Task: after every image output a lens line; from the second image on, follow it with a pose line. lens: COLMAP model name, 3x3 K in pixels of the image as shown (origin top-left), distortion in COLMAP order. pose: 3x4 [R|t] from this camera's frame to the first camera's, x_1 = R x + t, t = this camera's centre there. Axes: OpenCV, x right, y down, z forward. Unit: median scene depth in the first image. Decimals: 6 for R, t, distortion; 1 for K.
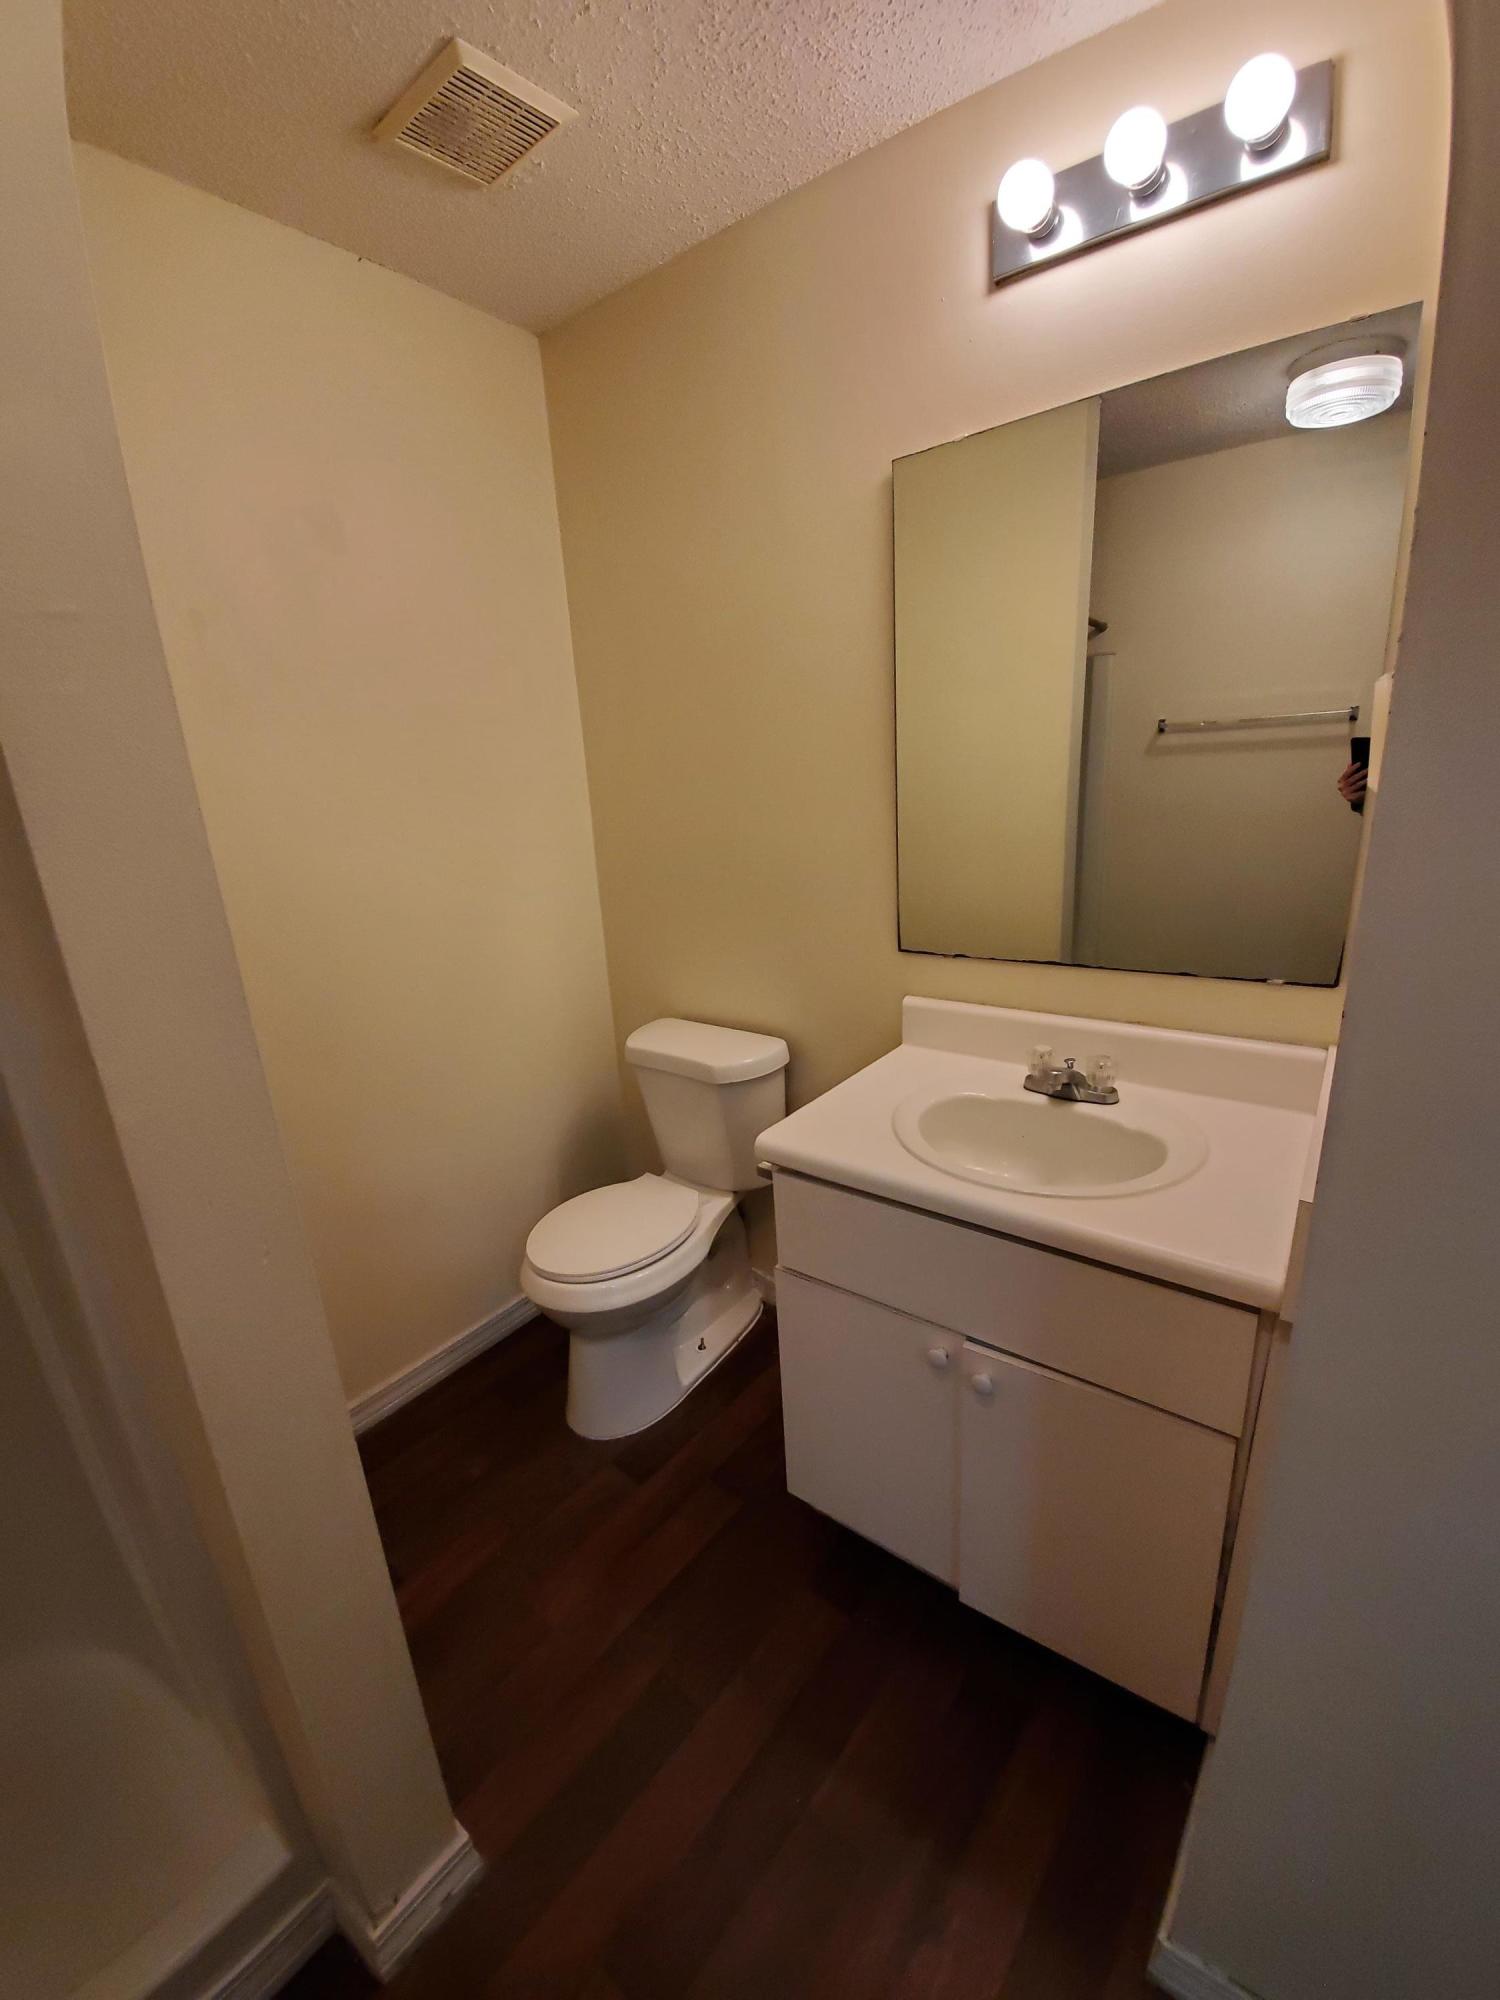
lens RADIAL K [[795.0, 0, 753.4], [0, 795.0, 1006.3], [0, 0, 1]] dist [0.000853, -0.009635]
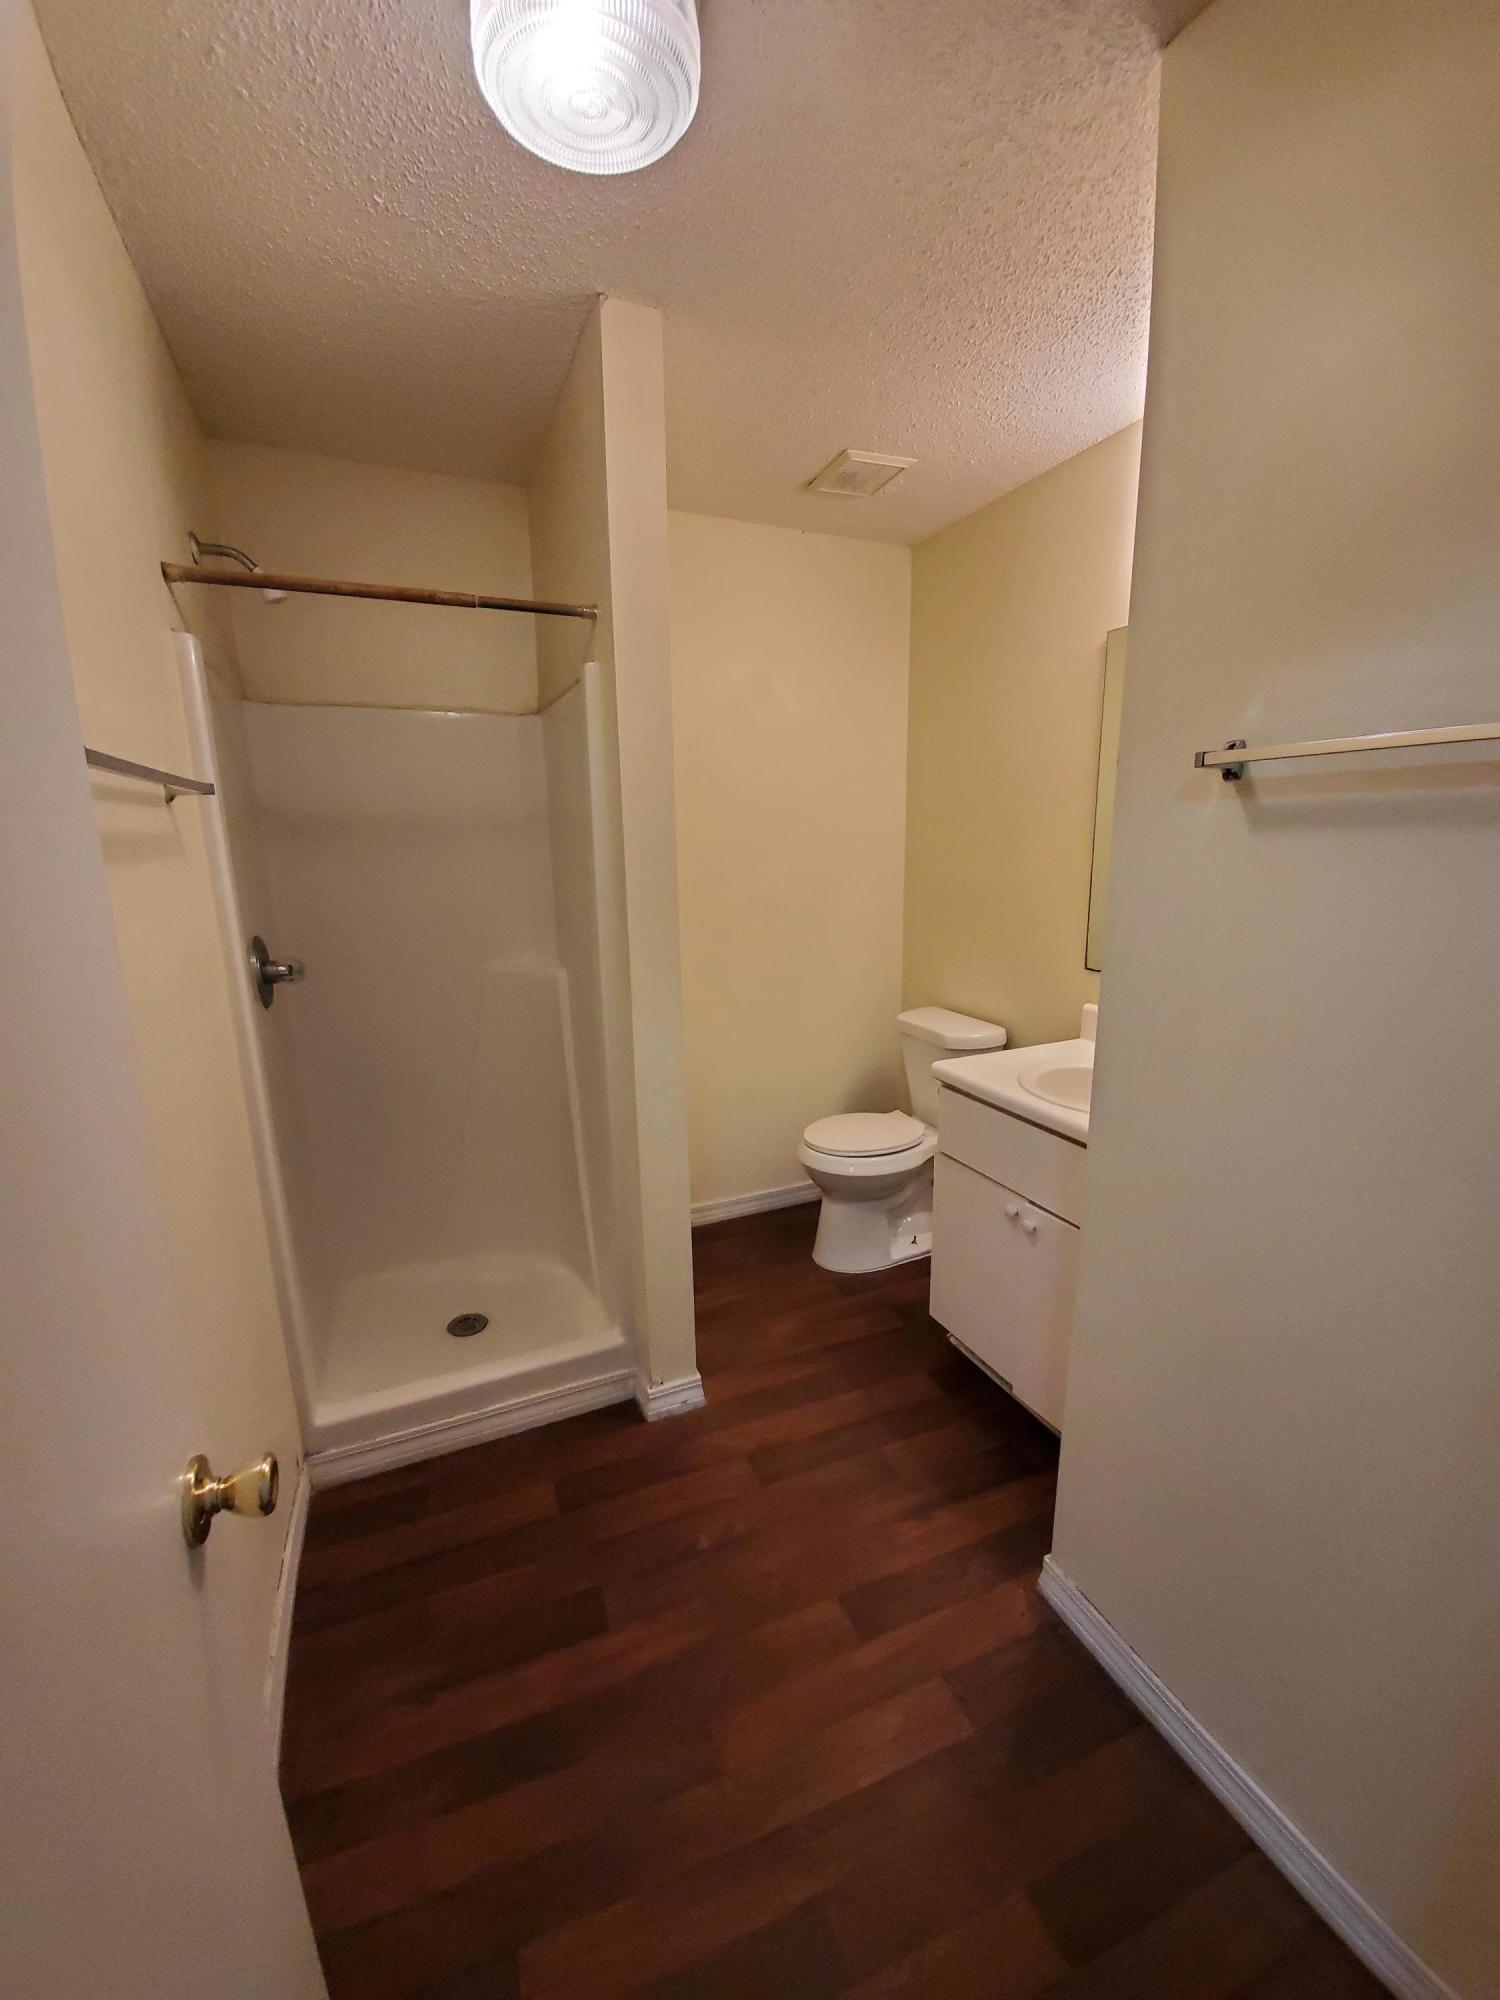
lens RADIAL K [[792.6, 0, 765.1], [0, 792.6, 987.5], [0, 0, 1]] dist [0.002122, -0.008868]
pose [[0.881964, 0.127167, -0.453837, 0.321871], [-0.160272, 0.986450, -0.035058, 0.098136], [0.443230, 0.103657, 0.890395, -0.451626]]
